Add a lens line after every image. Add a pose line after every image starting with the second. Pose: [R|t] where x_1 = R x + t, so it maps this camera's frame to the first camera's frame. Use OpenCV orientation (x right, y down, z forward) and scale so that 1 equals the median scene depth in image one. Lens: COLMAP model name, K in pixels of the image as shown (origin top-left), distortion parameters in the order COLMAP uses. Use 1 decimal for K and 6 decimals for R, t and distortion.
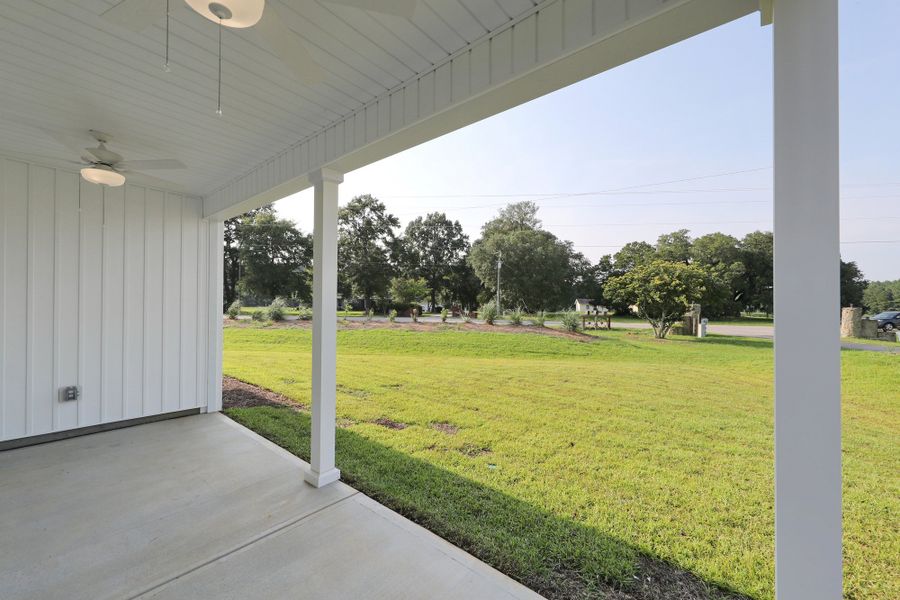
lens RADIAL K [[354.9, 0, 450.0], [0, 354.9, 300.0], [0, 0, 1]] dist [0.001681, -0.000184]
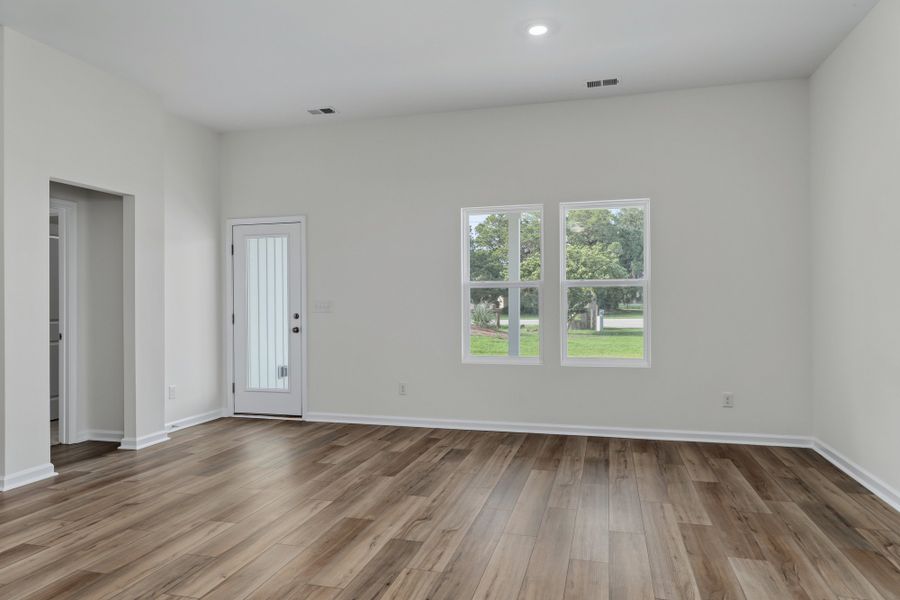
lens RADIAL K [[590.0, 0, 450.0], [0, 590.0, 300.0], [0, 0, 1]] dist [-0.001079, -0.000066]
pose [[0.909153, -0.016522, 0.416133, -0.234508], [0.010497, 0.999804, 0.016762, -0.001201], [-0.416329, -0.010871, 0.909149, -0.174091]]
